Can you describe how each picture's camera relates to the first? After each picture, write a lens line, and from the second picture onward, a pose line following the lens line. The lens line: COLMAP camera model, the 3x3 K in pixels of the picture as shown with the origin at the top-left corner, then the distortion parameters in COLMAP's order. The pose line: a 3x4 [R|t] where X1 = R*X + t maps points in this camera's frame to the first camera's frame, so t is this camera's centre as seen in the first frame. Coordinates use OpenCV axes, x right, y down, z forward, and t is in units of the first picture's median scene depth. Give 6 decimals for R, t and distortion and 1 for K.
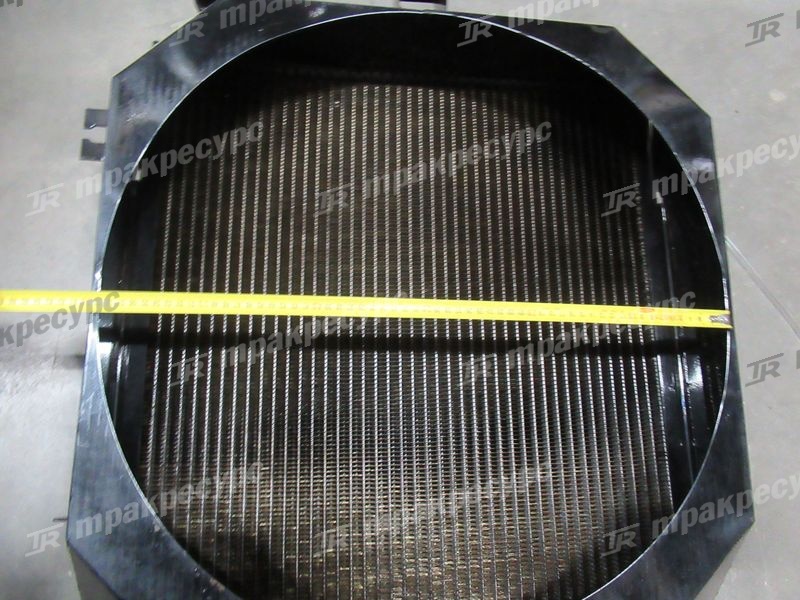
lens RADIAL K [[616.9, 0, 400.0], [0, 616.9, 300.0], [0, 0, 1]] dist [0.006896, -0.002626]
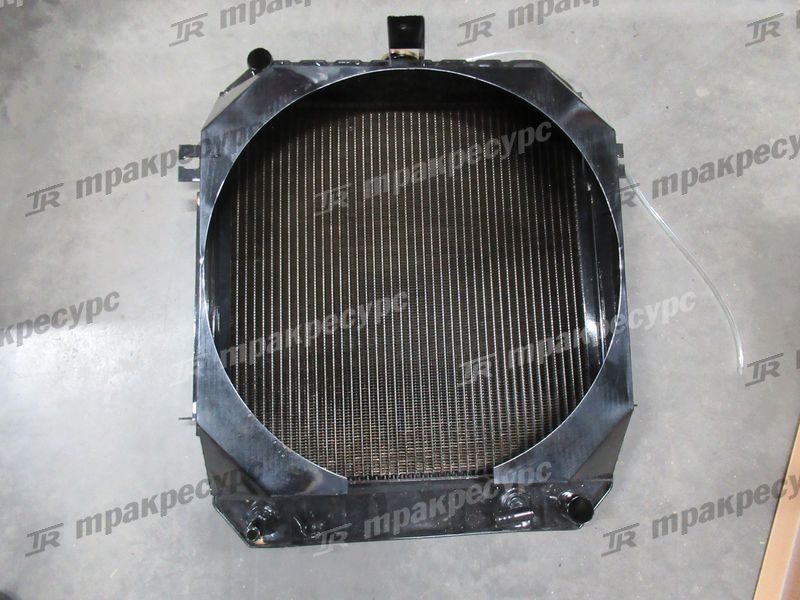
lens RADIAL K [[616.9, 0, 400.0], [0, 616.9, 300.0], [0, 0, 1]] dist [0.006896, -0.002626]
pose [[0.997727, -0.032571, -0.058997, 0.082412], [0.036848, 0.996656, 0.072935, -0.032871], [0.056424, -0.074943, 0.995590, -0.430523]]
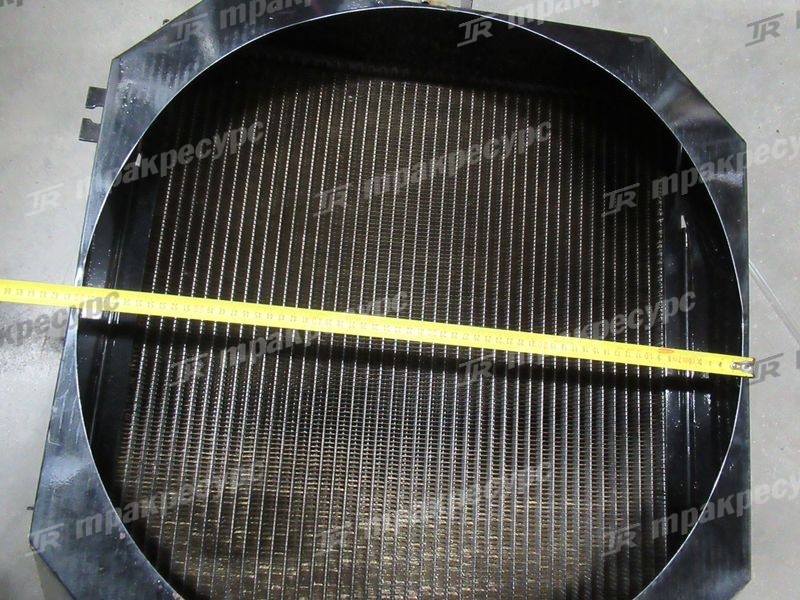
lens RADIAL K [[616.9, 0, 400.0], [0, 616.9, 300.0], [0, 0, 1]] dist [0.006896, -0.002626]
pose [[0.996352, 0.079046, -0.032154, 0.031456], [-0.077979, 0.996402, 0.033186, -0.048264], [0.034662, -0.030558, 0.998932, 0.044335]]
